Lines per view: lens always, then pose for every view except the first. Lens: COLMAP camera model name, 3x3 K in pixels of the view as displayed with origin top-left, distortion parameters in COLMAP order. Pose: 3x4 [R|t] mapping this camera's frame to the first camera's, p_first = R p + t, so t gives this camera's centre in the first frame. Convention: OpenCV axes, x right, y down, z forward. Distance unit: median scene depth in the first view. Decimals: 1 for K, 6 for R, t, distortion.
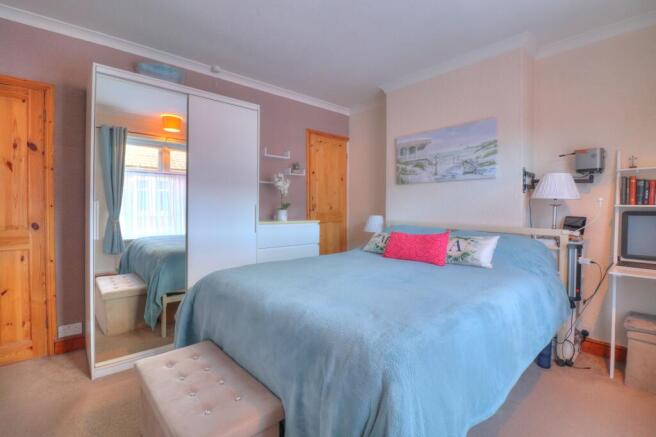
lens RADIAL K [[304.6, 0, 327.5], [0, 304.6, 213.9], [0, 0, 1]] dist [0.003558, 0.000204]
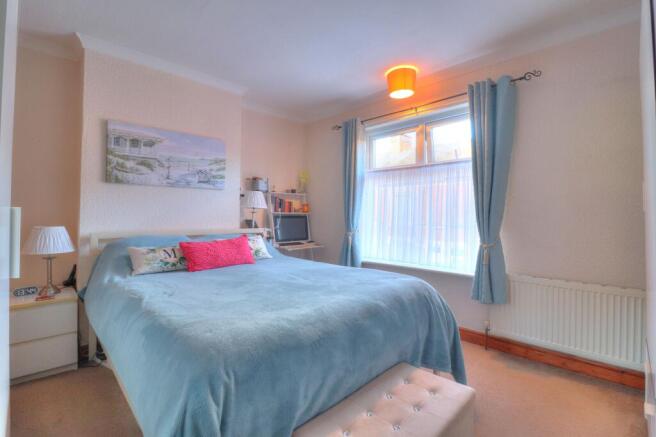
lens RADIAL K [[304.6, 0, 327.1], [0, 304.6, 216.8], [0, 0, 1]] dist [0.003558, 0.000204]
pose [[-0.054721, -0.020070, 0.998300, -0.609760], [0.010346, 0.999733, 0.020666, -0.025697], [-0.998448, 0.011459, -0.054499, 0.569564]]
